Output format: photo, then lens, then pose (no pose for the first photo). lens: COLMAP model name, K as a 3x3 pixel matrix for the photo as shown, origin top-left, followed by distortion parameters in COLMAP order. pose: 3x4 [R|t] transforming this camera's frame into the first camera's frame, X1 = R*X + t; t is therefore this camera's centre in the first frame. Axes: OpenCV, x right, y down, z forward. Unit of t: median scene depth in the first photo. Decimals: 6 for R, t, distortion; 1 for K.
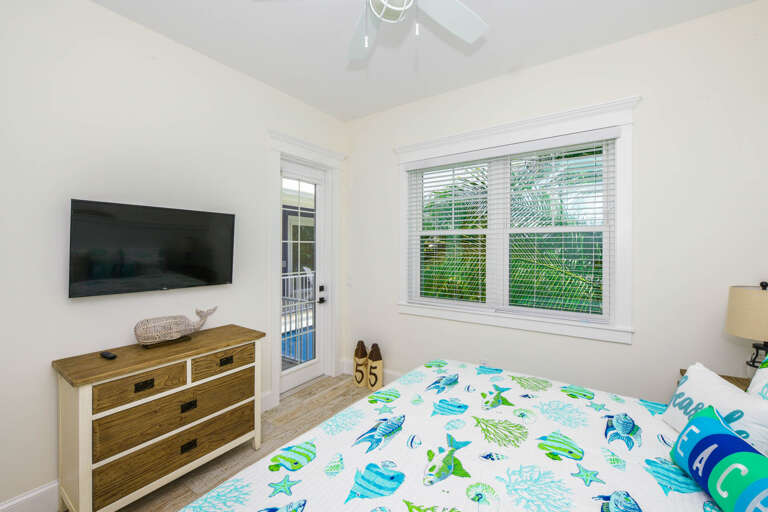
lens RADIAL K [[318.9, 0, 382.6], [0, 318.9, 250.2], [0, 0, 1]] dist [-0.012539, -0.000481]
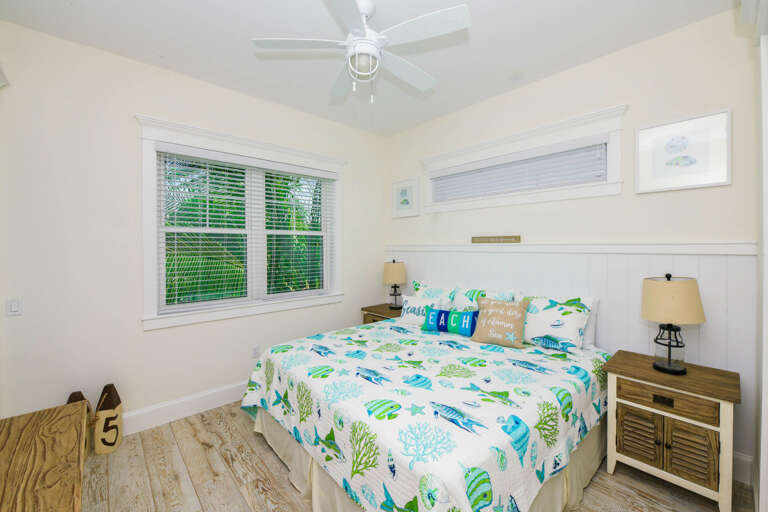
lens RADIAL K [[318.9, 0, 382.6], [0, 318.9, 250.2], [0, 0, 1]] dist [-0.012539, -0.000481]
pose [[0.219795, -0.015227, 0.975427, -0.826703], [0.012777, 0.999837, 0.012729, -0.003256], [-0.975462, 0.009665, 0.219953, 0.384917]]
